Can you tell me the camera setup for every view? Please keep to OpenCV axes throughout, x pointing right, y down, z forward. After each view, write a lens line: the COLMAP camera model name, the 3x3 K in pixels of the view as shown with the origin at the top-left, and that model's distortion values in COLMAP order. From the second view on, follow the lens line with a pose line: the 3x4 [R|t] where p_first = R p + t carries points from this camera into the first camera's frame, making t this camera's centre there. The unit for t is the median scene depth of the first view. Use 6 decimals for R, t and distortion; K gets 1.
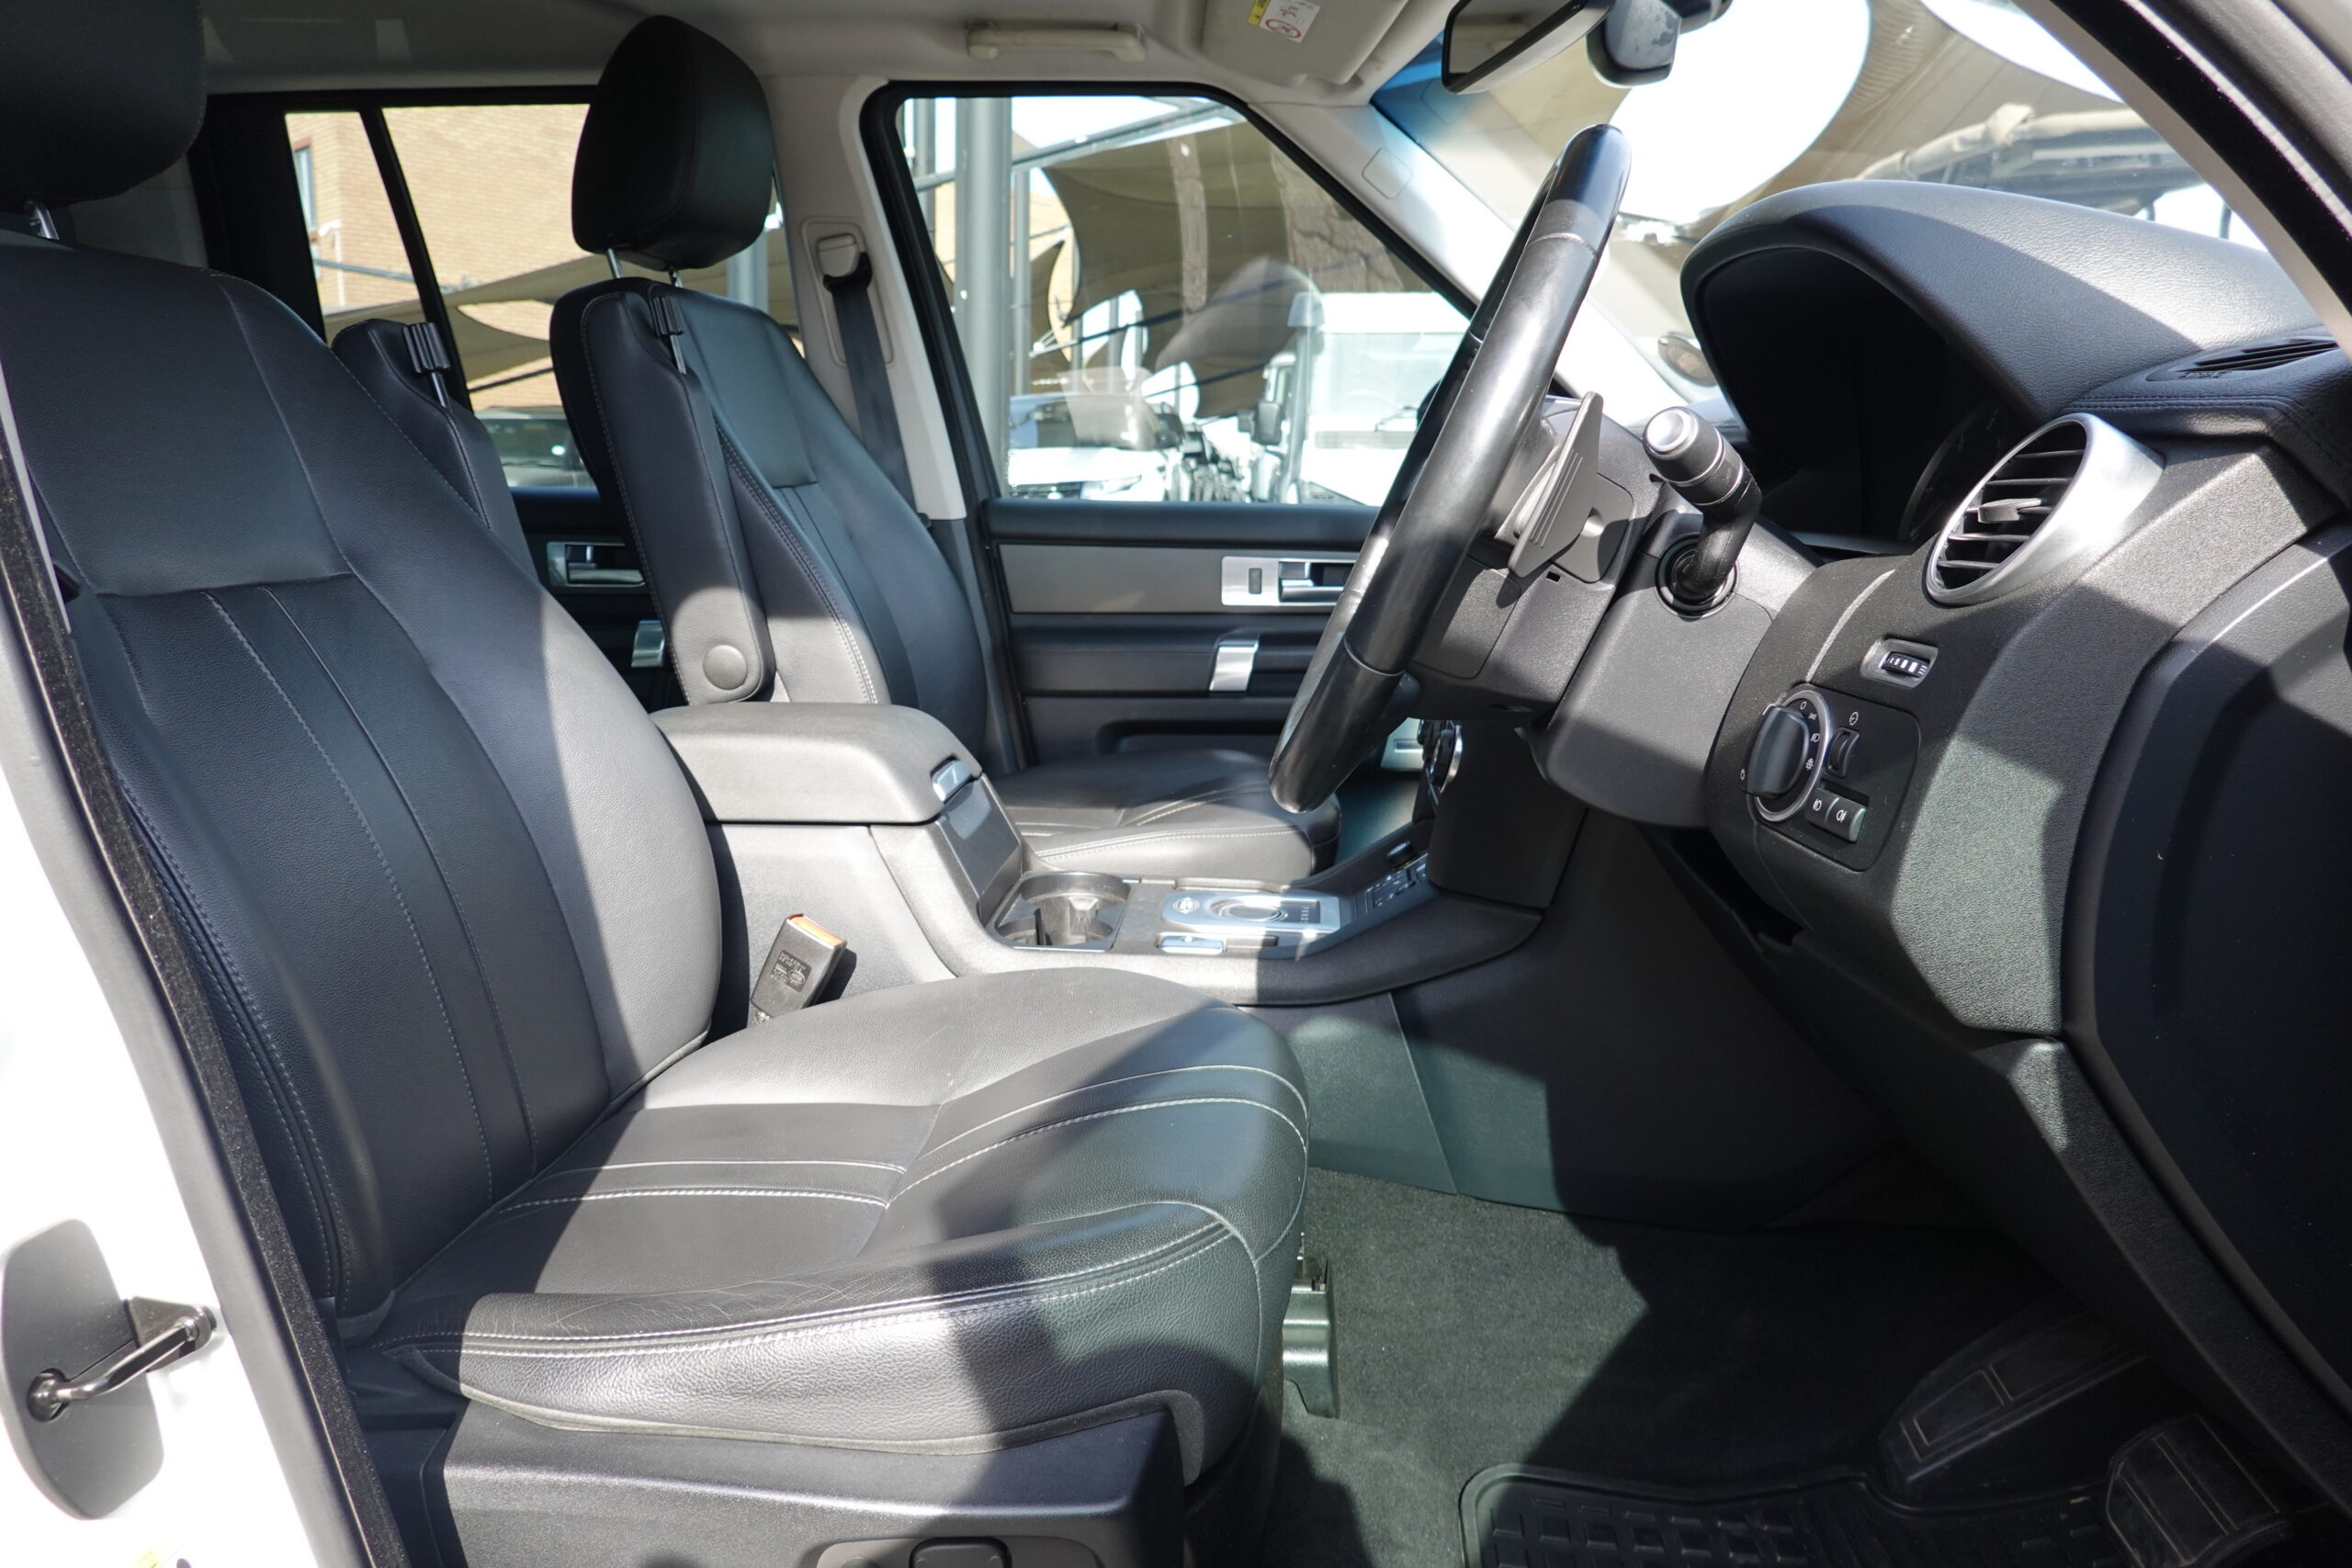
lens RADIAL K [[1564.4, 0, 1187.5], [0, 1564.4, 790.9], [0, 0, 1]] dist [-0.010012, 0.005336]
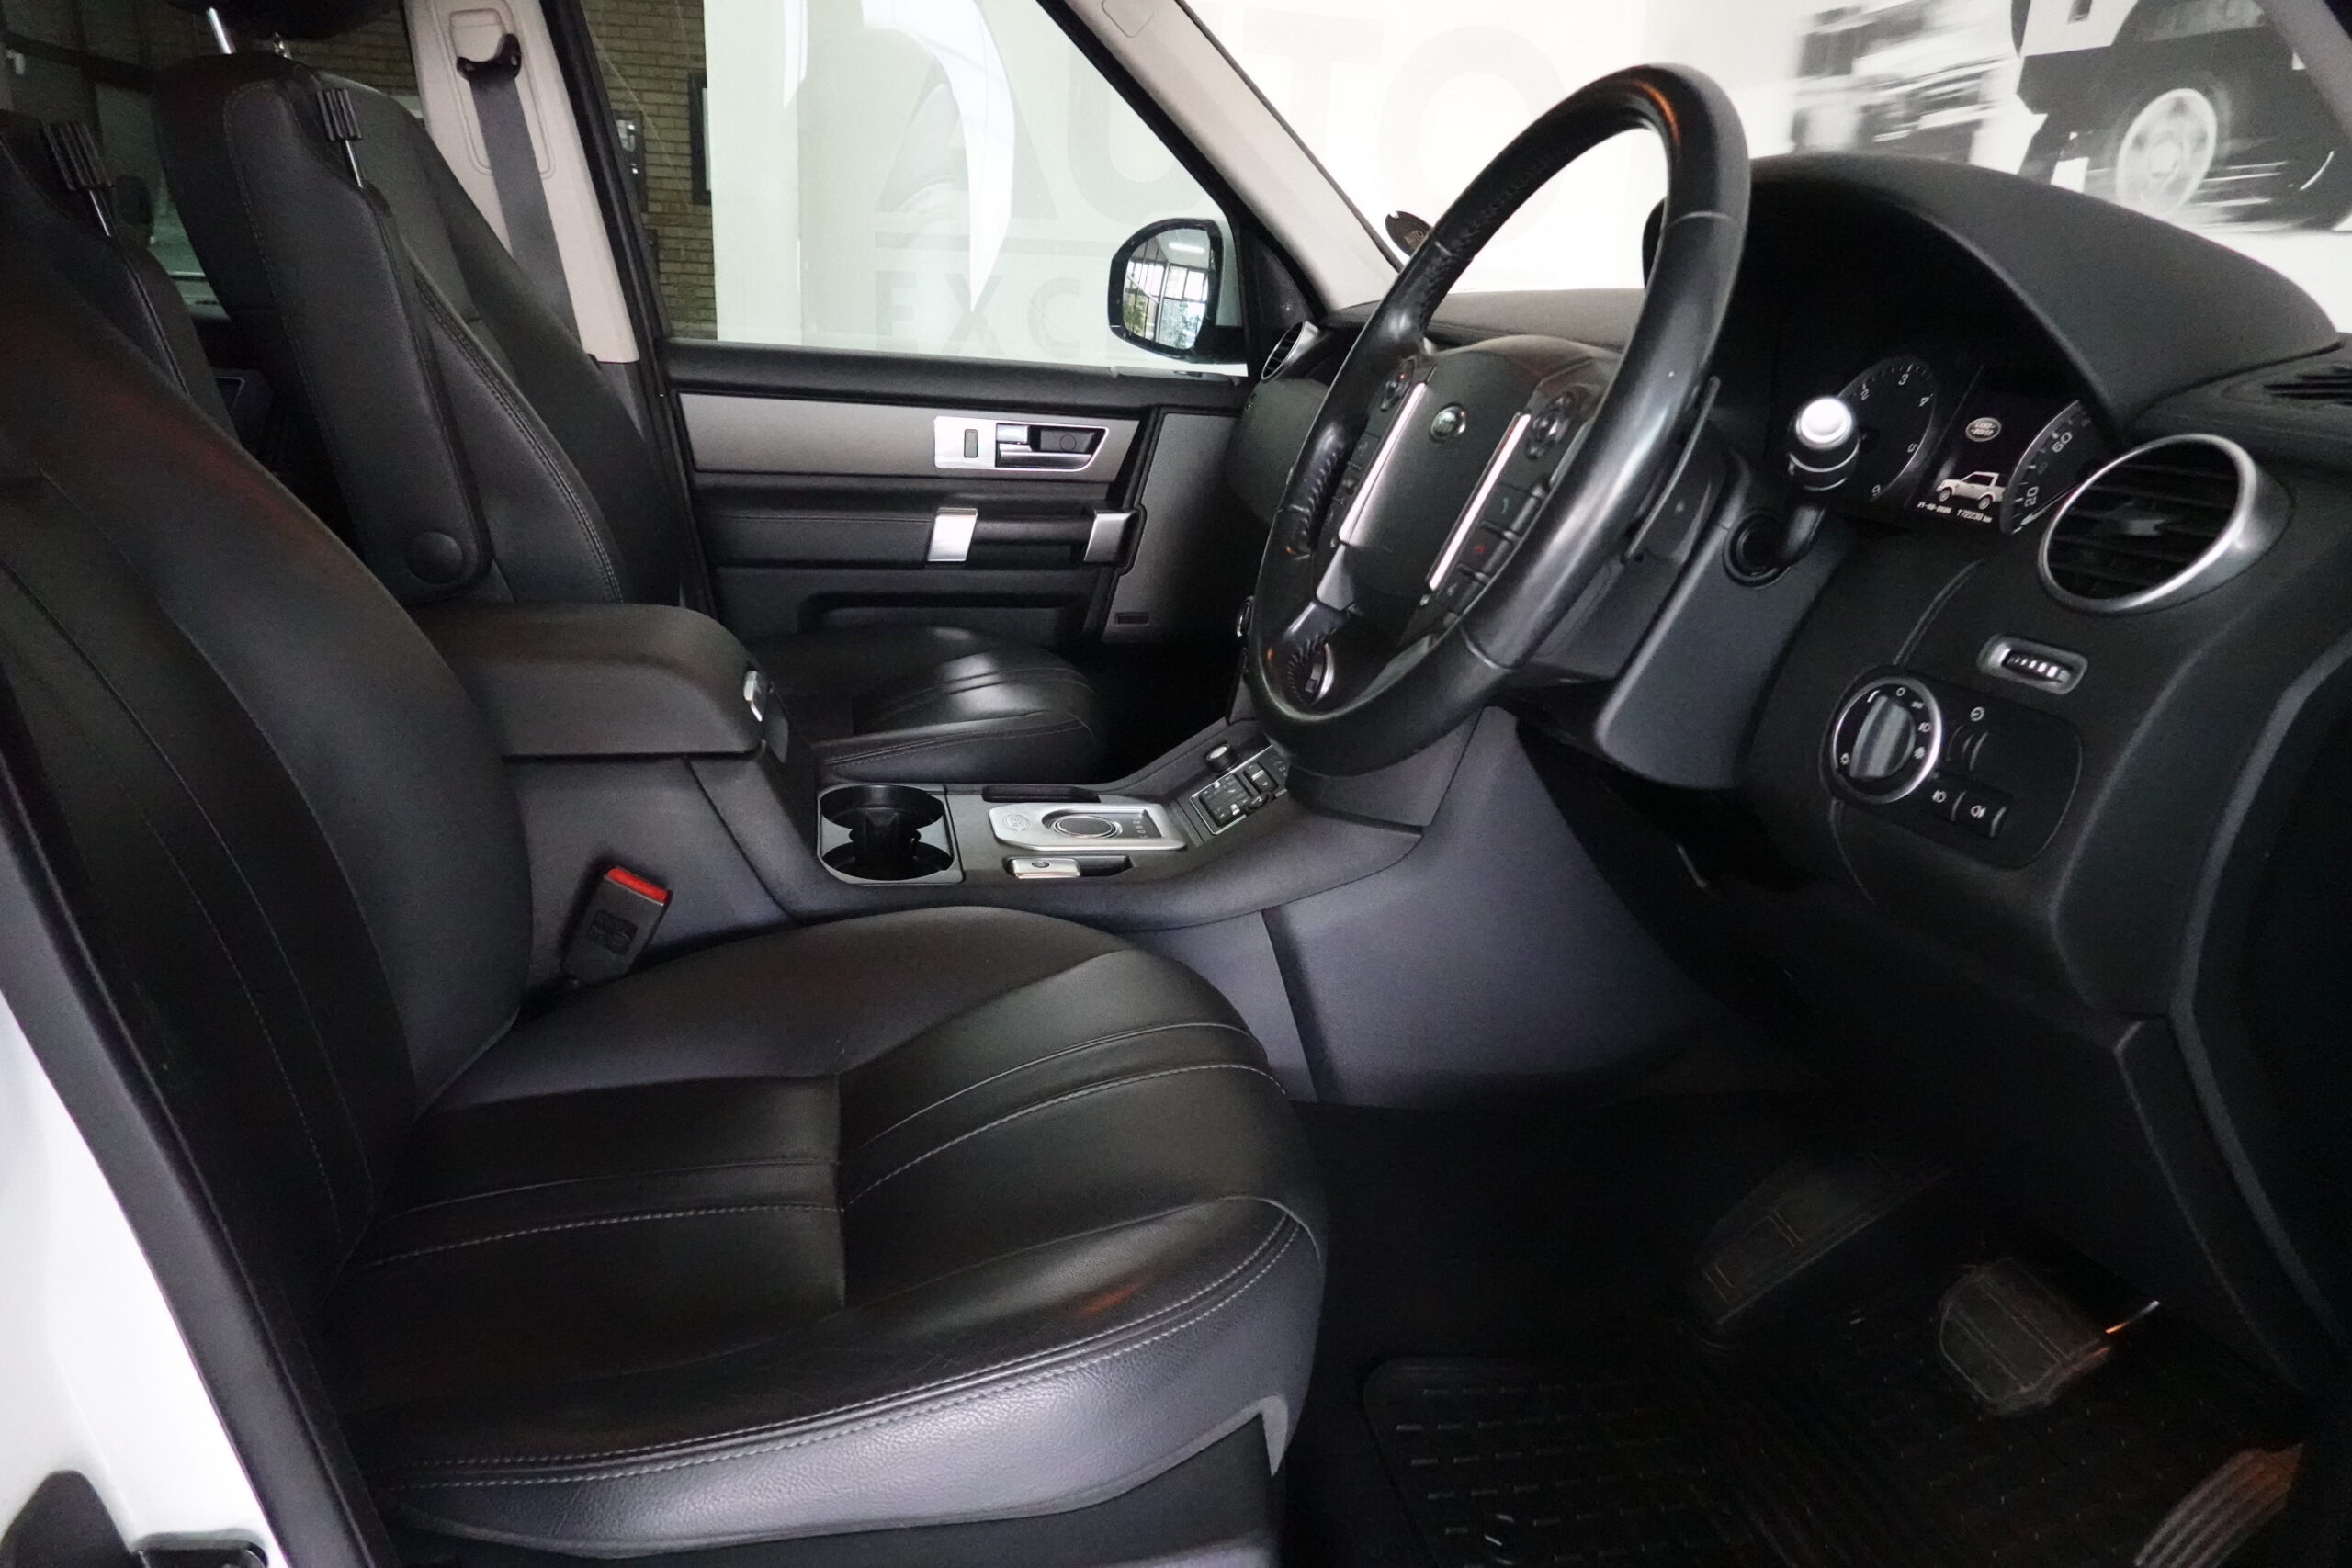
lens RADIAL K [[1564.4, 0, 1171.3], [0, 1564.4, 785.0], [0, 0, 1]] dist [-0.010012, 0.005336]
pose [[0.954313, -0.037497, 0.296448, -0.215895], [0.003027, 0.993257, 0.115892, -0.066510], [-0.298794, -0.109700, 0.947991, 0.091578]]
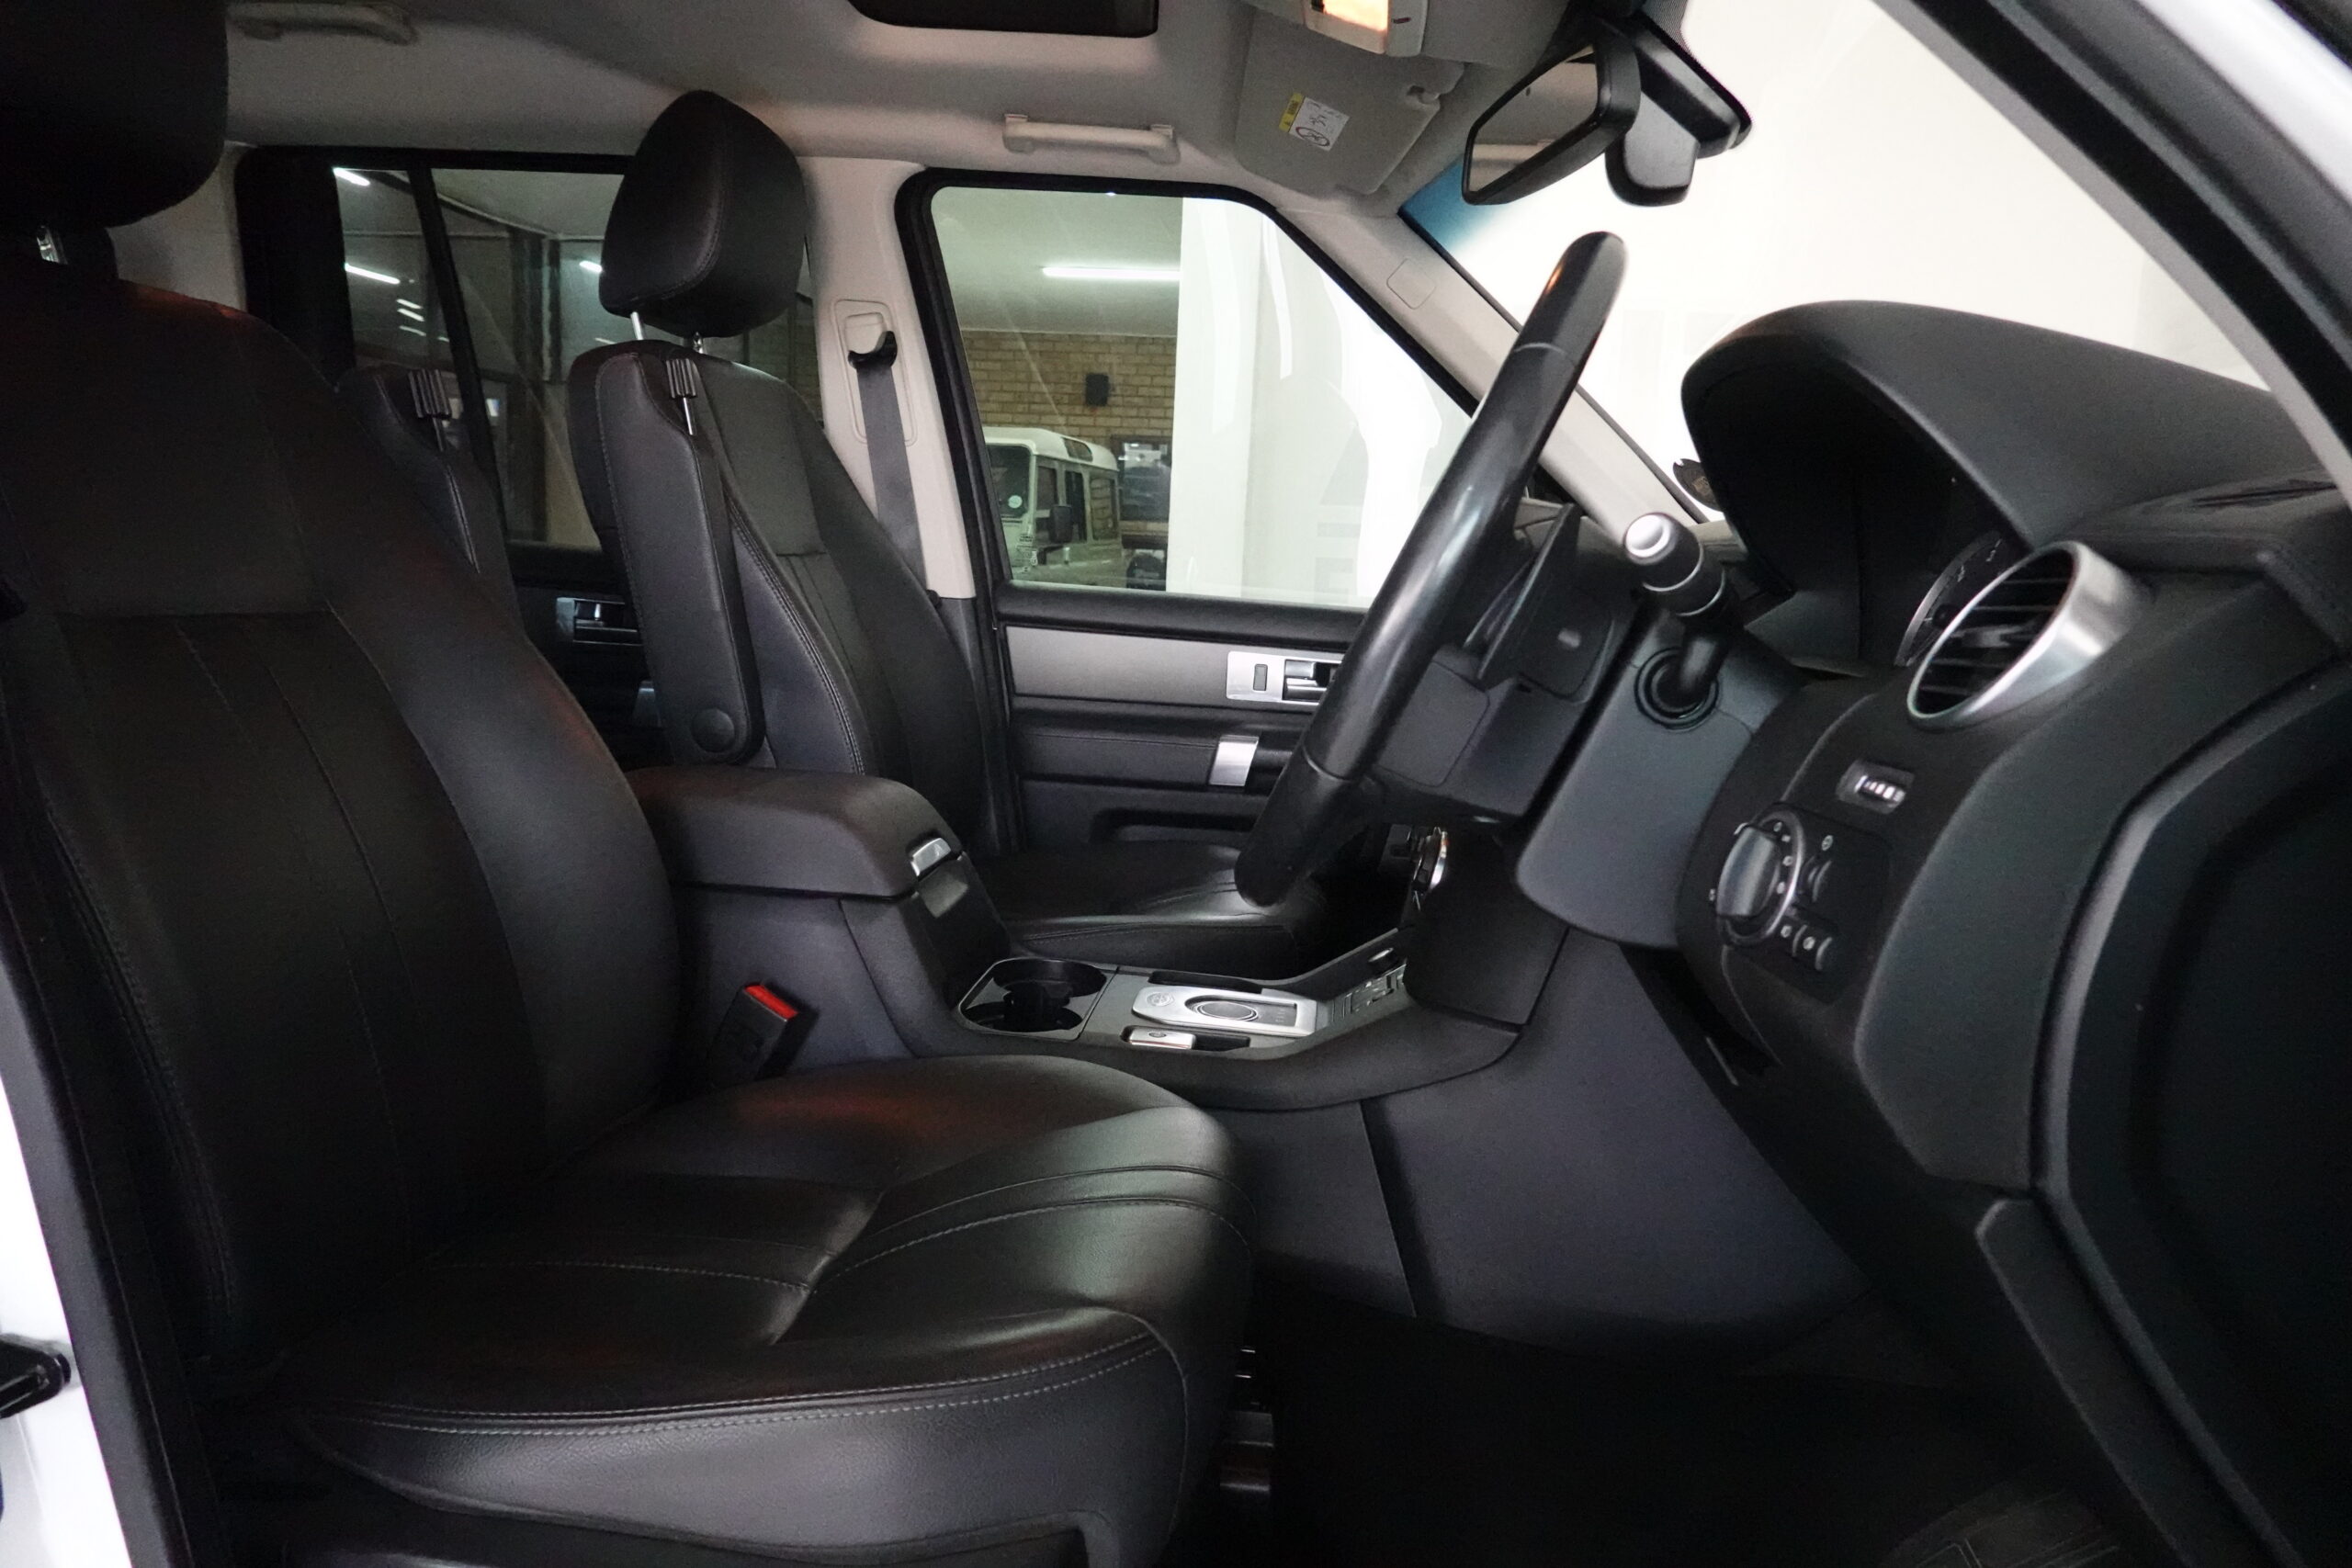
lens RADIAL K [[1564.4, 0, 1175.9], [0, 1564.4, 787.6], [0, 0, 1]] dist [-0.010012, 0.005336]
pose [[0.998020, 0.059884, -0.019219, 0.024080], [-0.060975, 0.996186, -0.062416, 0.002016], [0.015408, 0.063464, 0.997865, 0.018929]]
